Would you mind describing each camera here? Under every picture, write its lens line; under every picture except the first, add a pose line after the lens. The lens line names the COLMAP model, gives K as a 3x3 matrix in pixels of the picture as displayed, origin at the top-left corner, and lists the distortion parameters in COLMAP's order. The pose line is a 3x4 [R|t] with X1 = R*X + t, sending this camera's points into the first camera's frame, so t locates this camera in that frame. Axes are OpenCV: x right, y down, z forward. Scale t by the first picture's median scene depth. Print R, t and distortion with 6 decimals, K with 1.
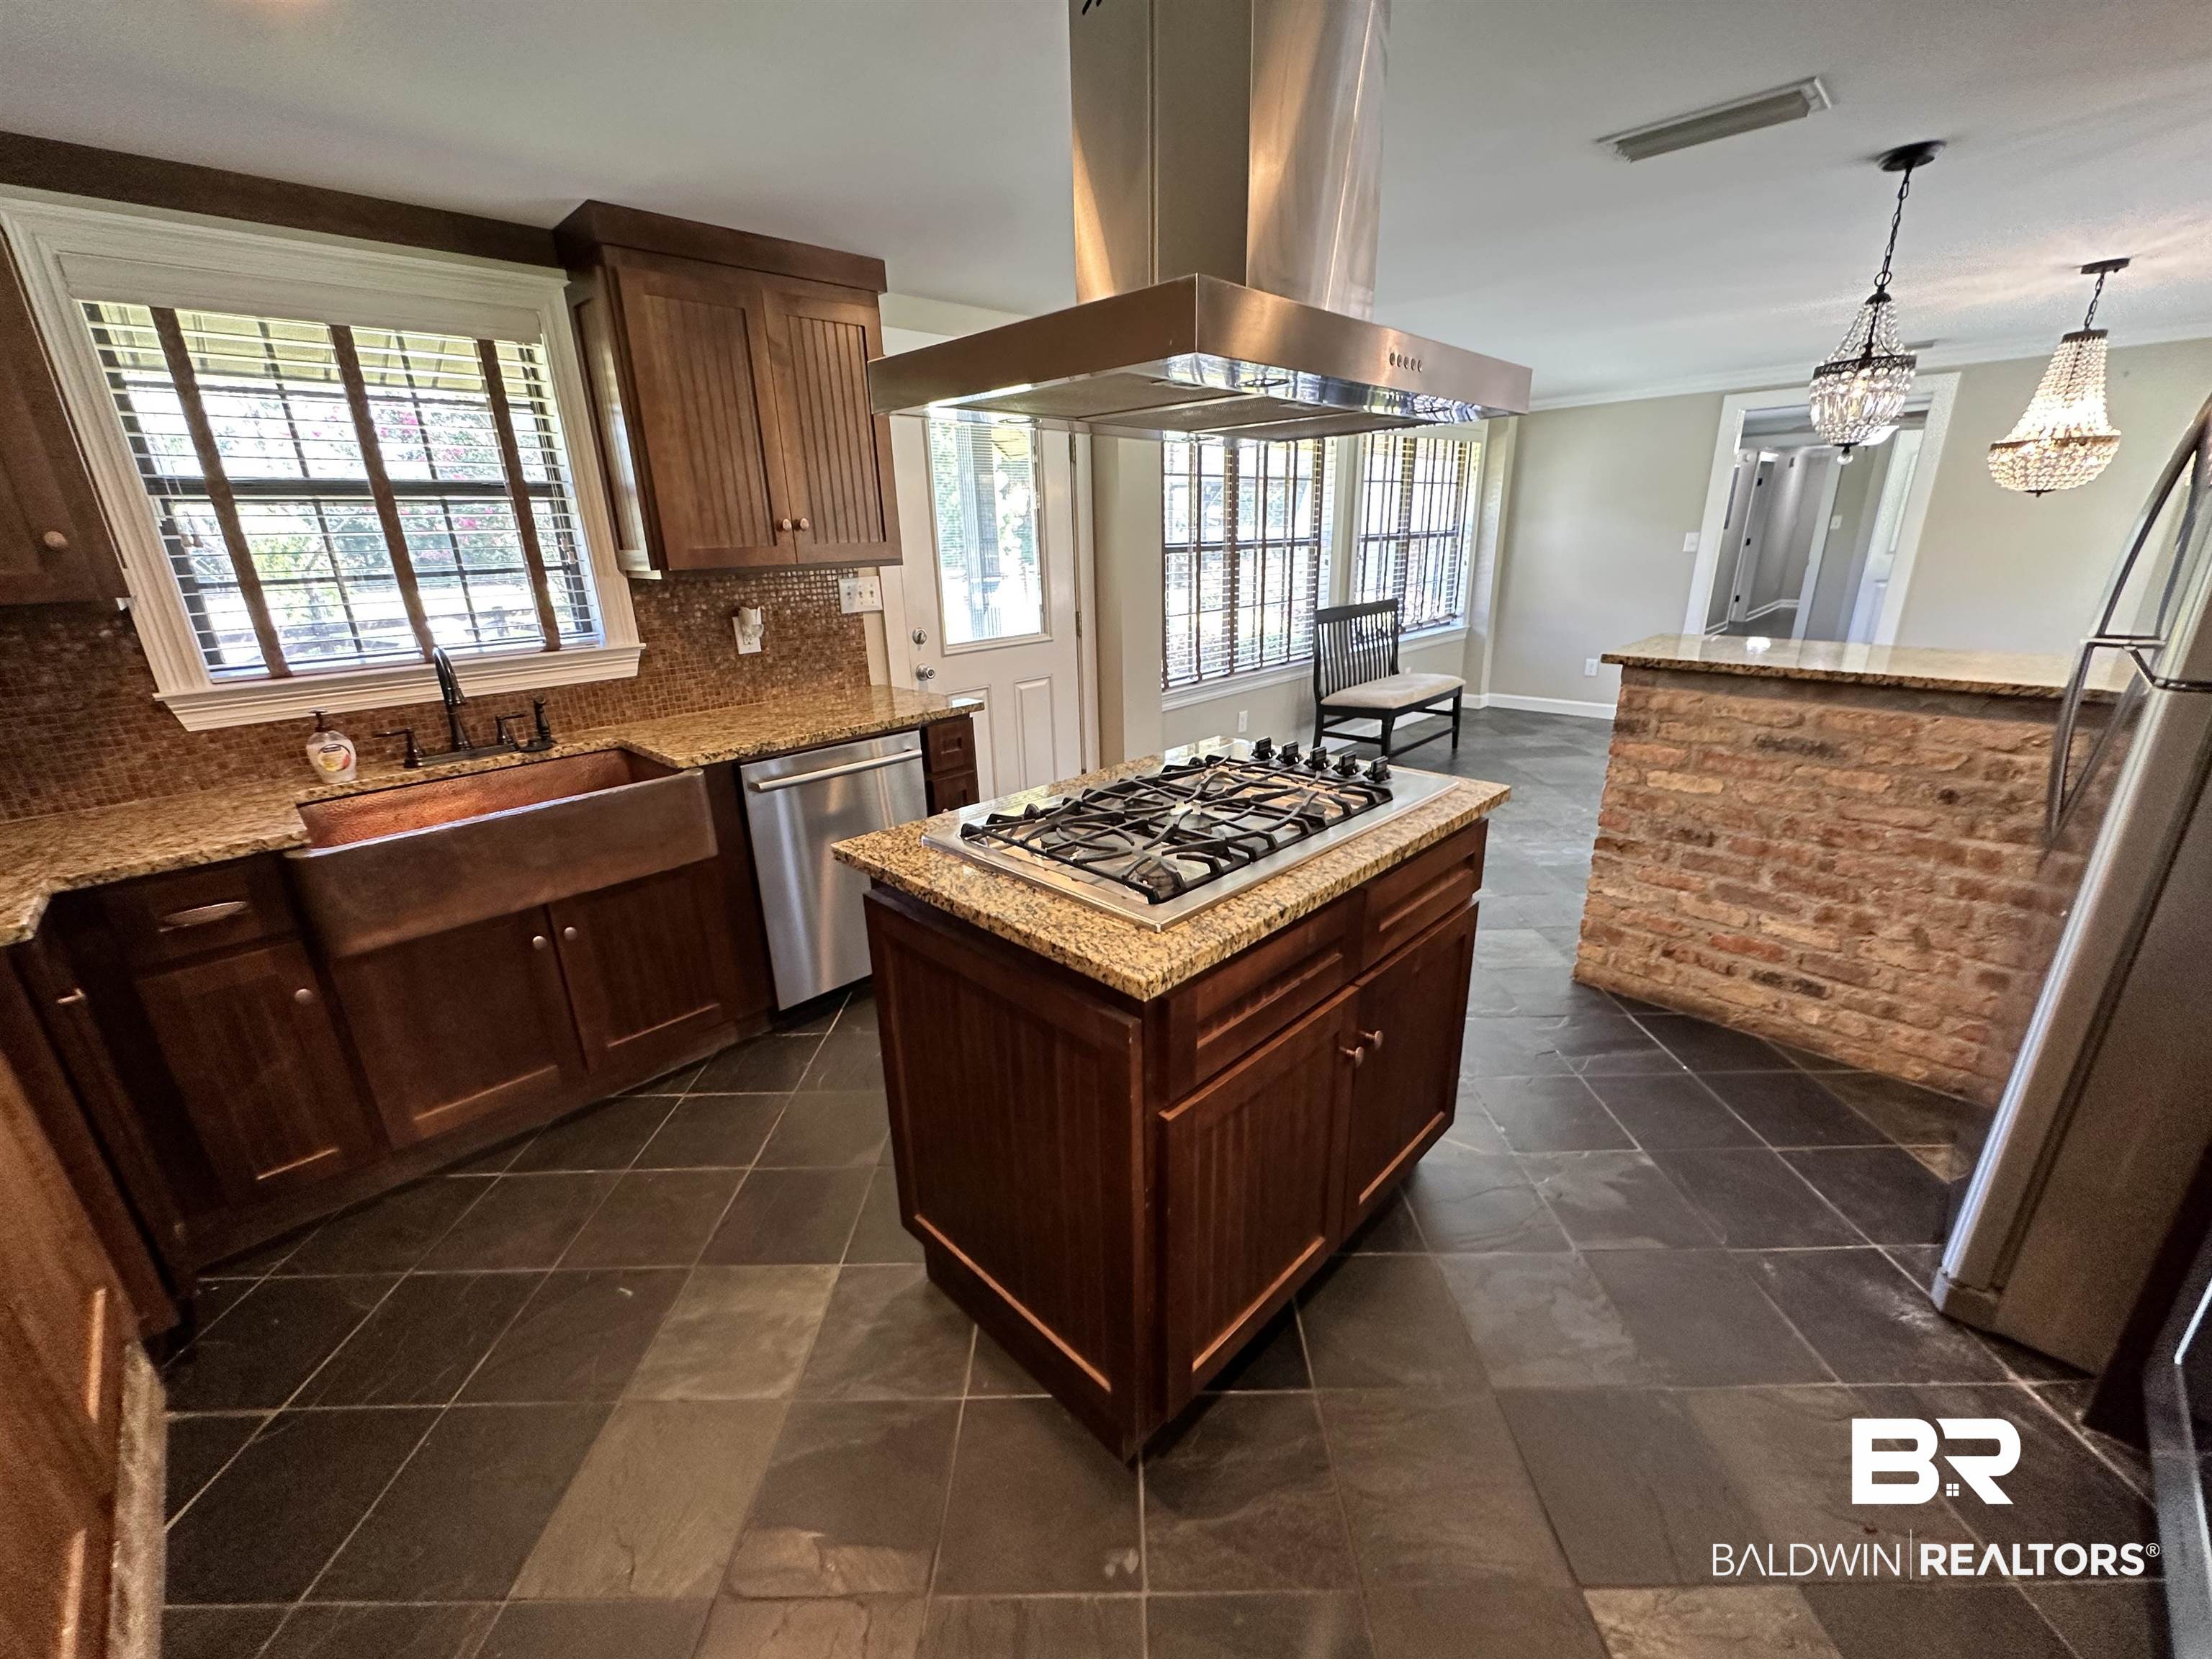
lens RADIAL K [[892.0, 0, 1106.0], [0, 892.0, 829.5], [0, 0, 1]] dist [-0.000417, -0.000202]
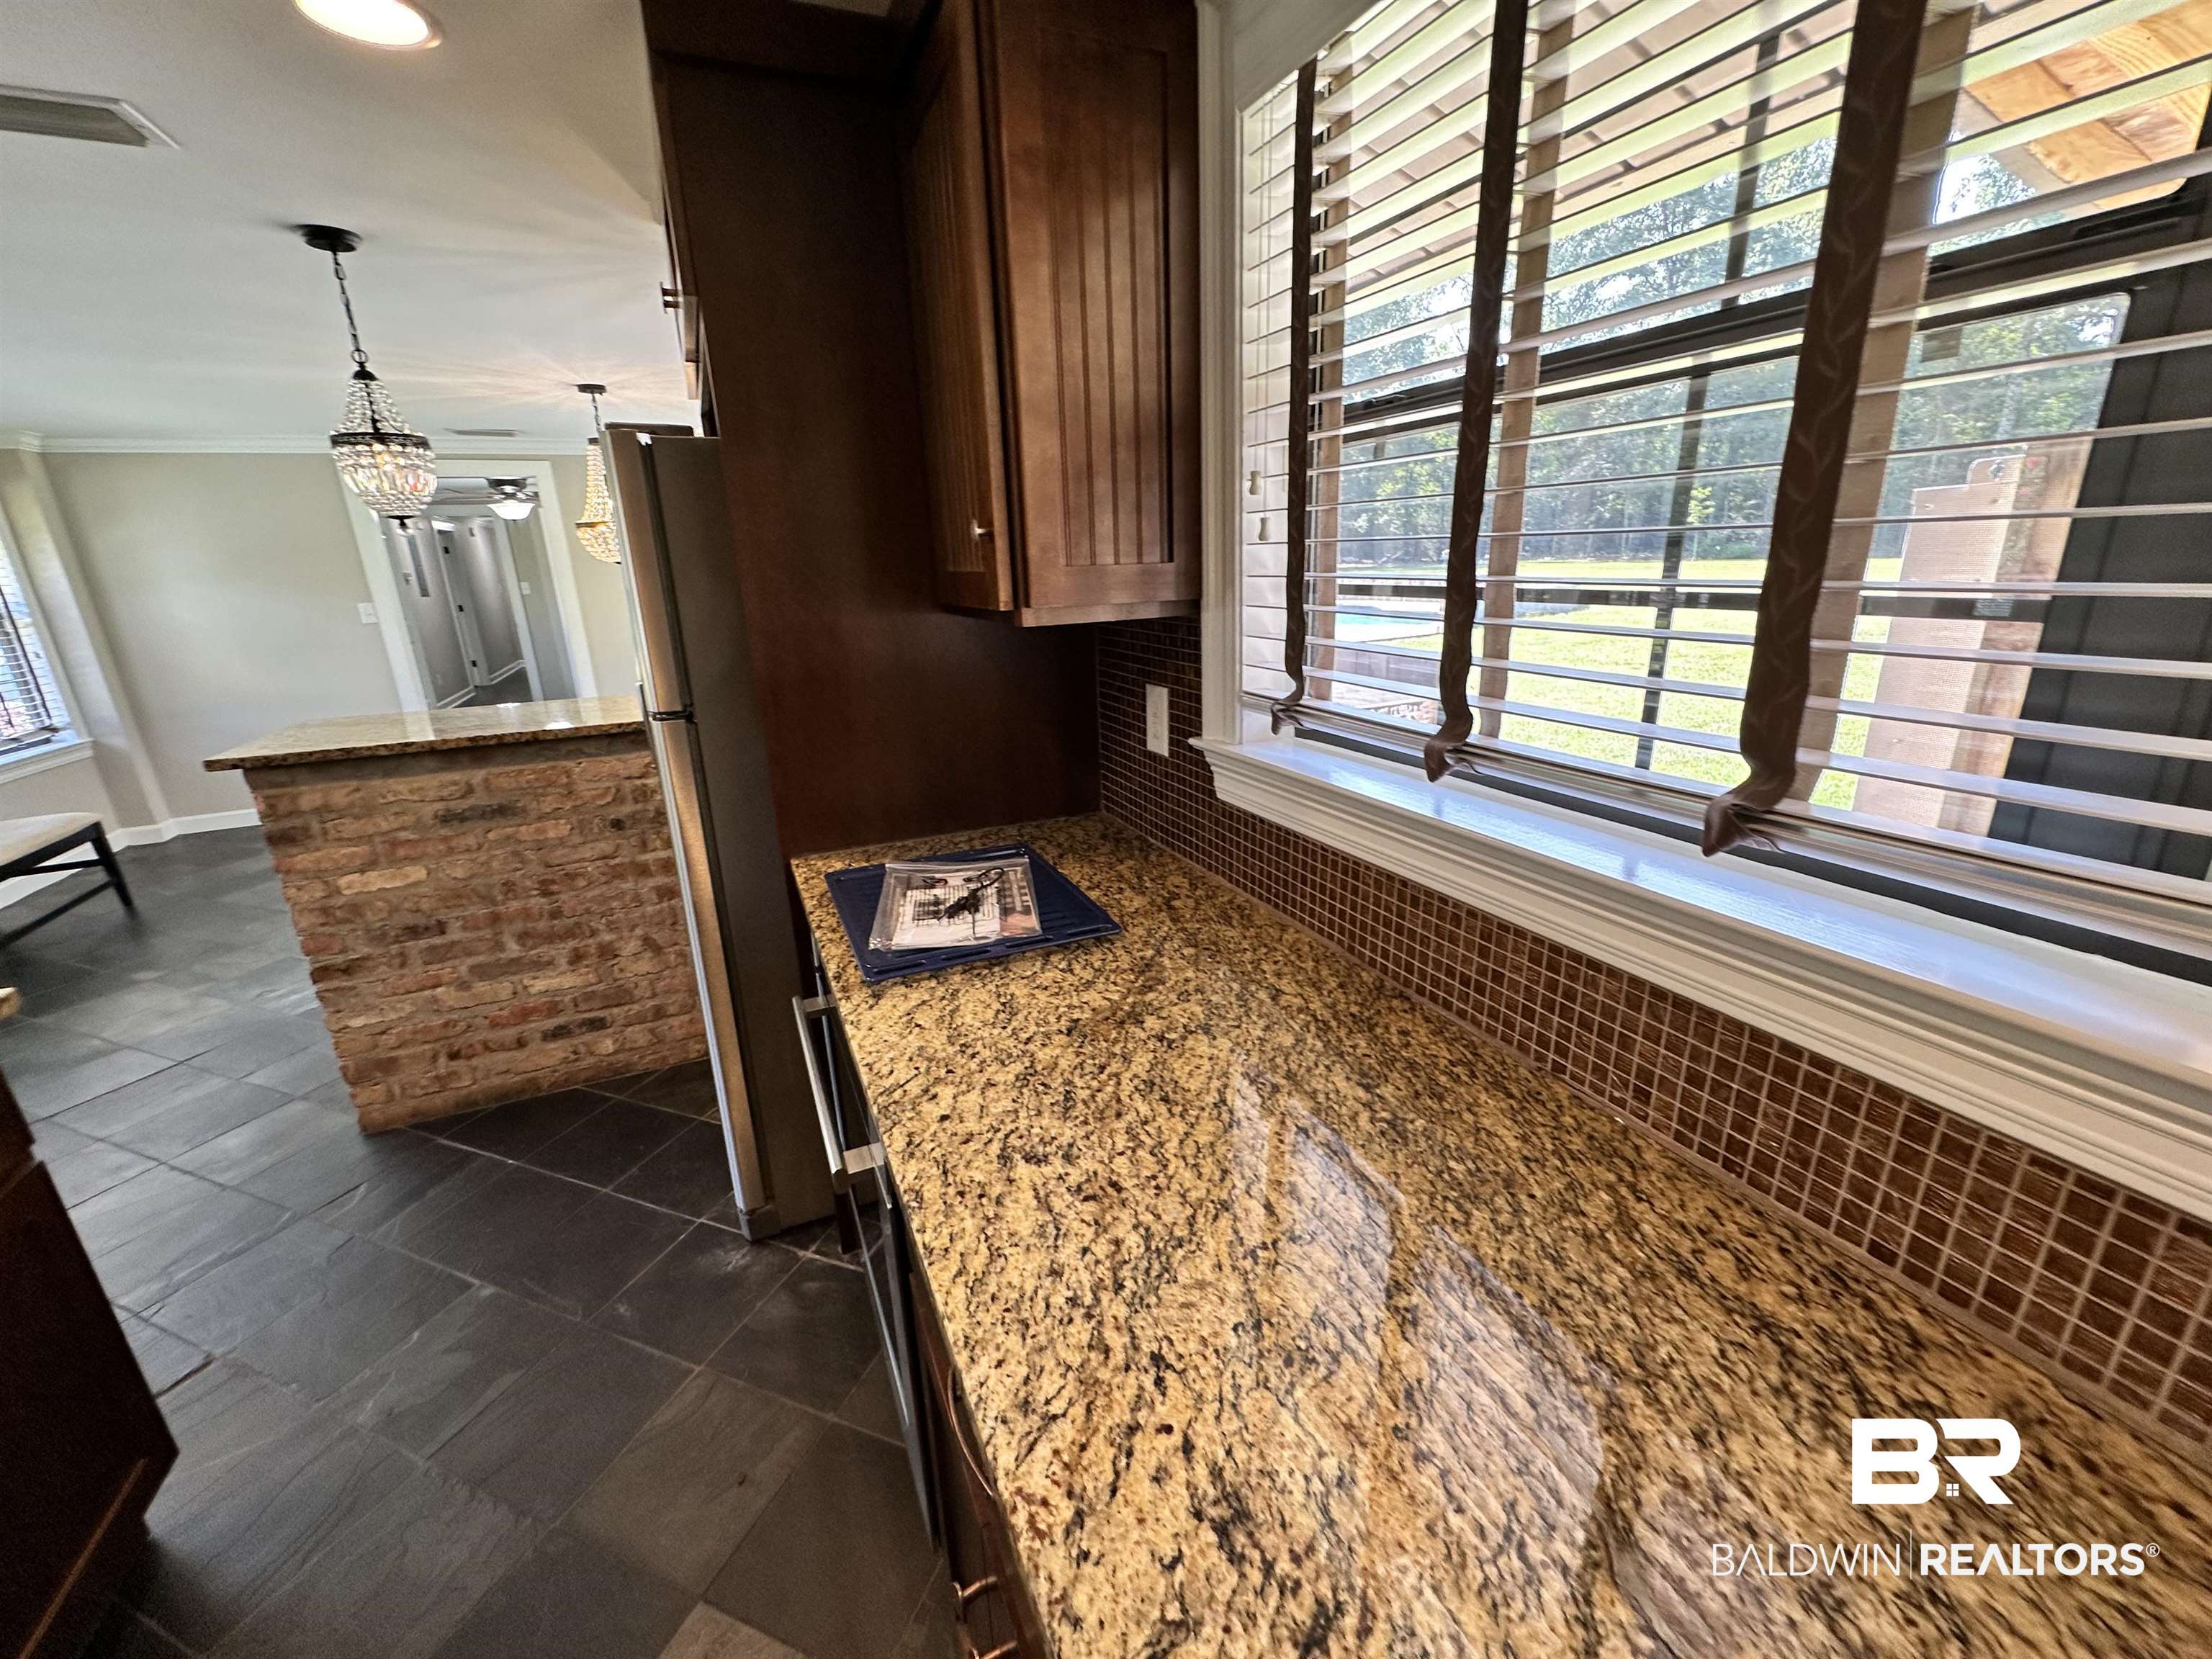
lens RADIAL K [[895.0, 0, 1106.0], [0, 895.0, 829.5], [0, 0, 1]] dist [-0.001871, 0.000976]
pose [[0.362981, -0.262177, 0.894152, 0.129773], [0.322439, 0.935657, 0.143452, 0.006654], [-0.874230, 0.236239, 0.424161, -0.034182]]
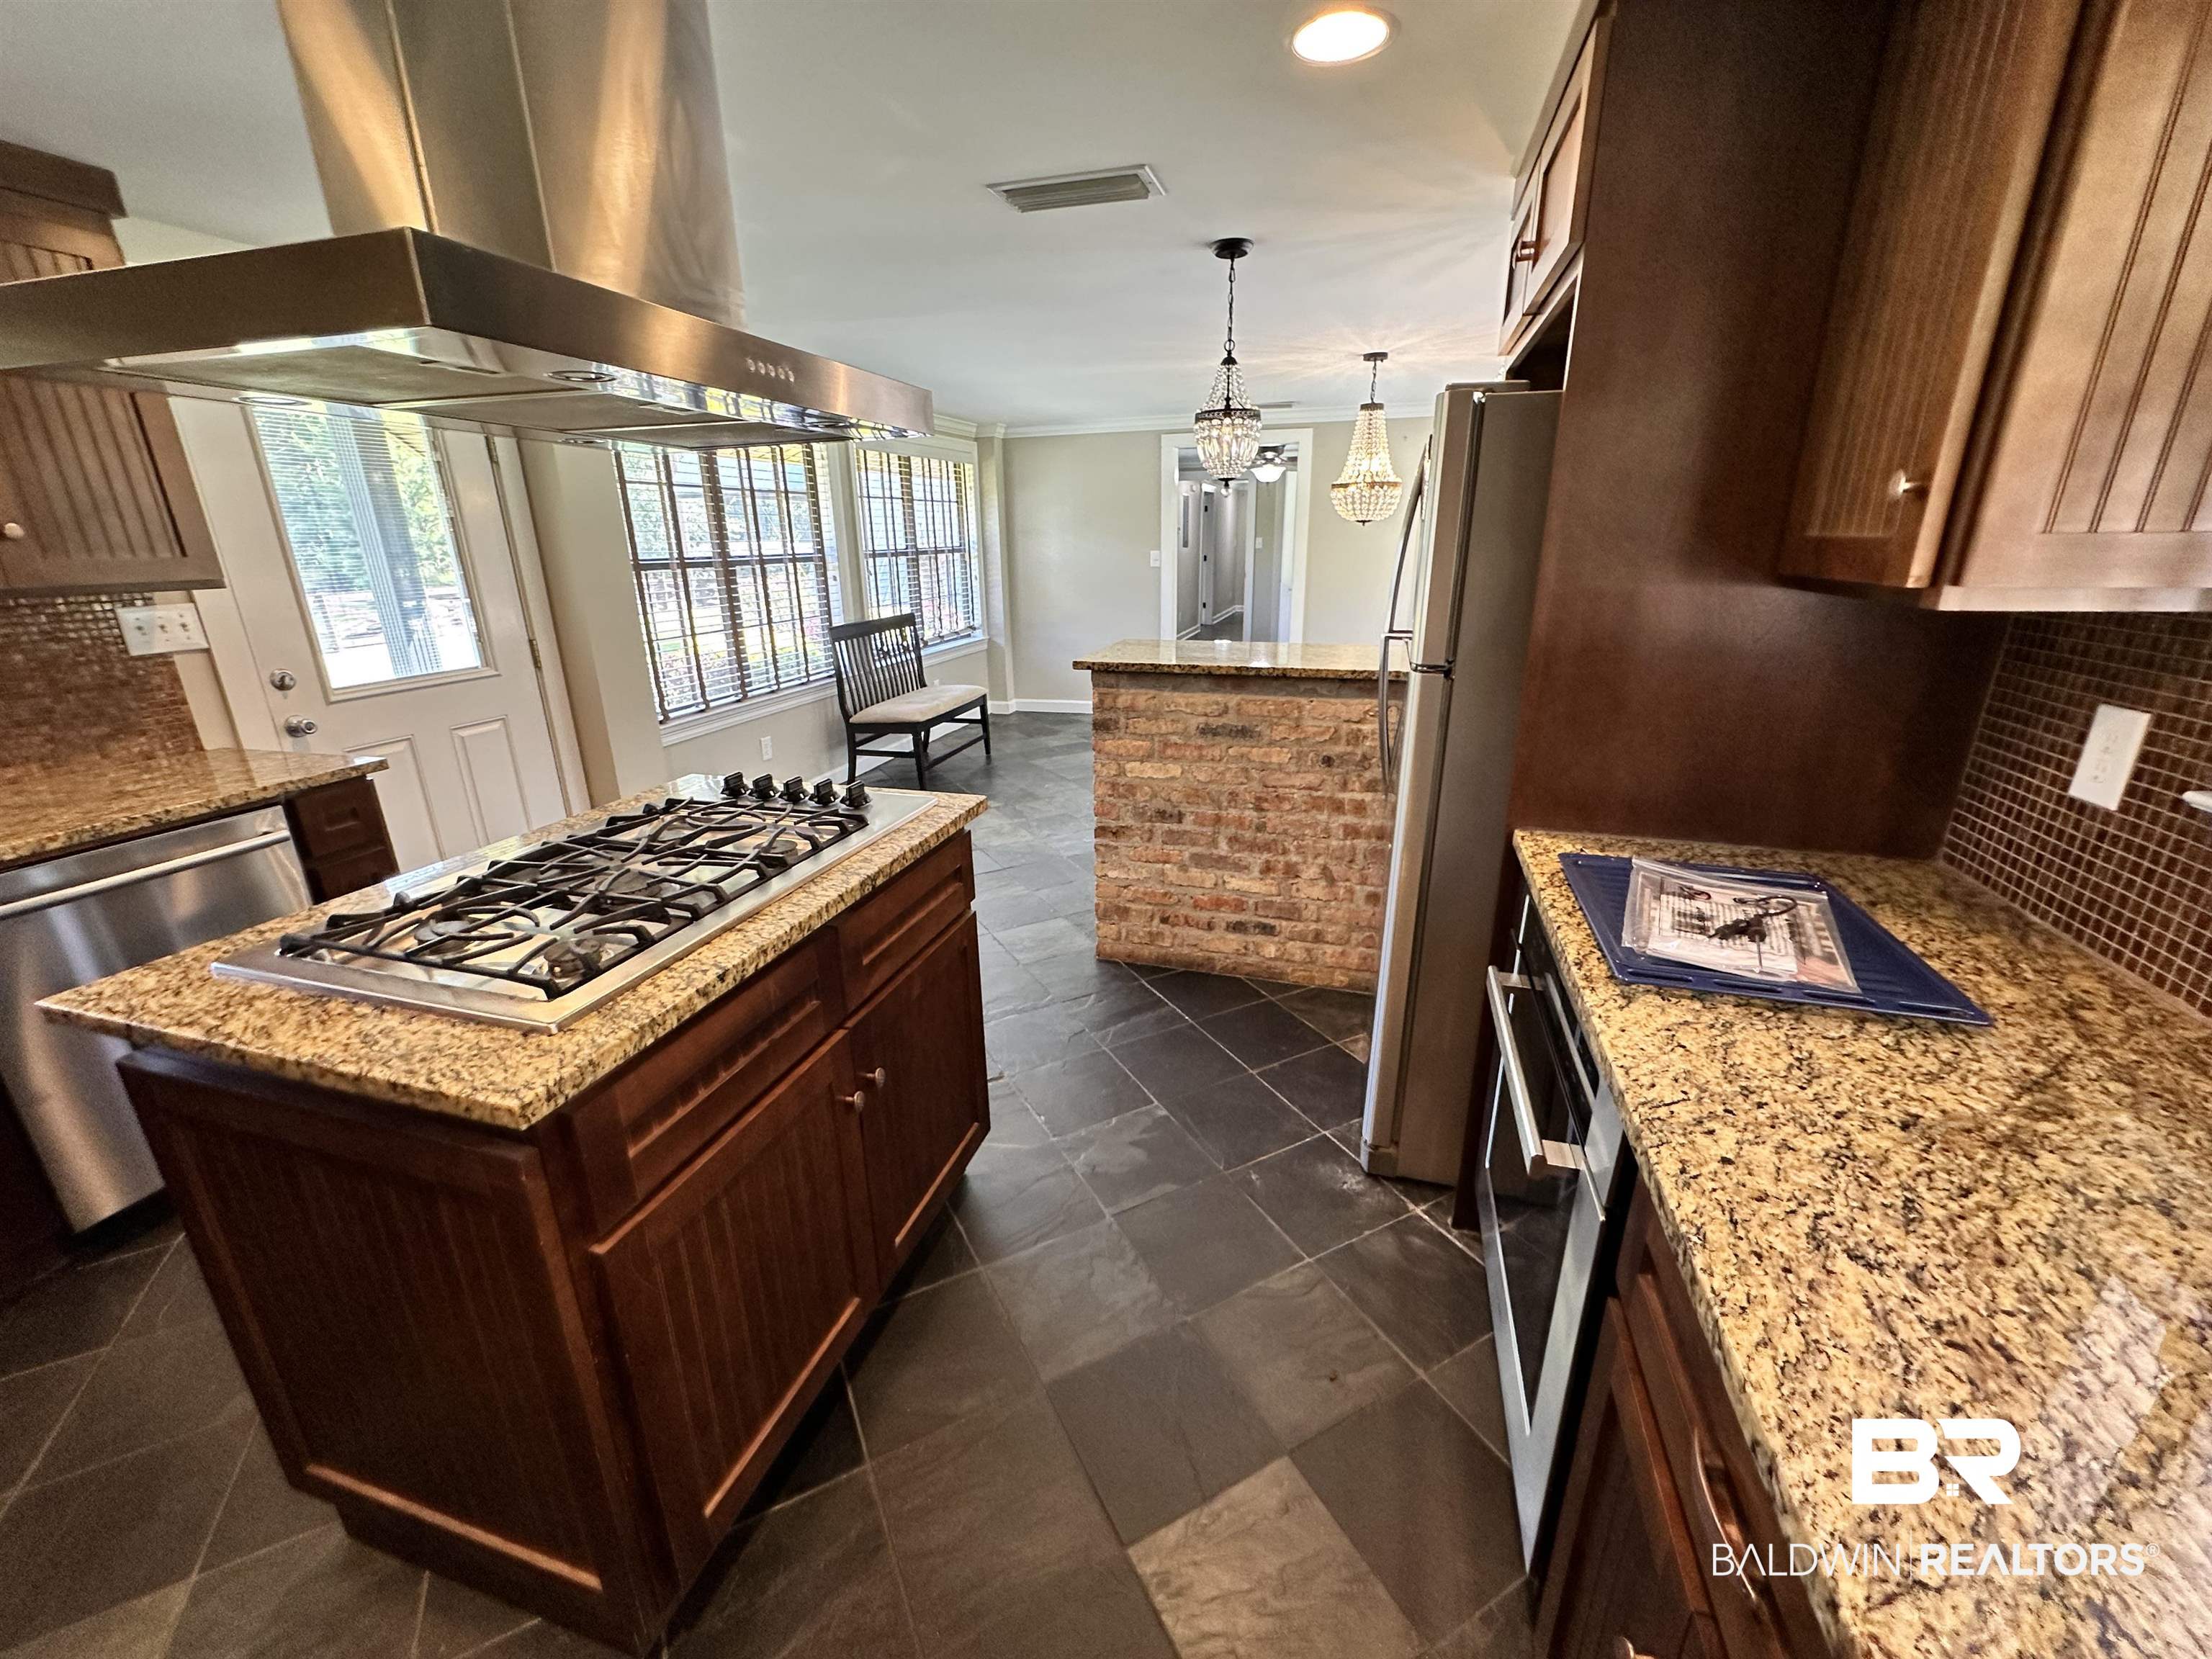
lens RADIAL K [[895.0, 0, 1106.0], [0, 895.0, 829.5], [0, 0, 1]] dist [-0.001871, 0.000976]
pose [[0.882715, -0.133867, 0.450437, 0.077170], [0.141089, 0.989839, 0.017684, -0.006704], [-0.448227, 0.047942, 0.892633, 0.013125]]
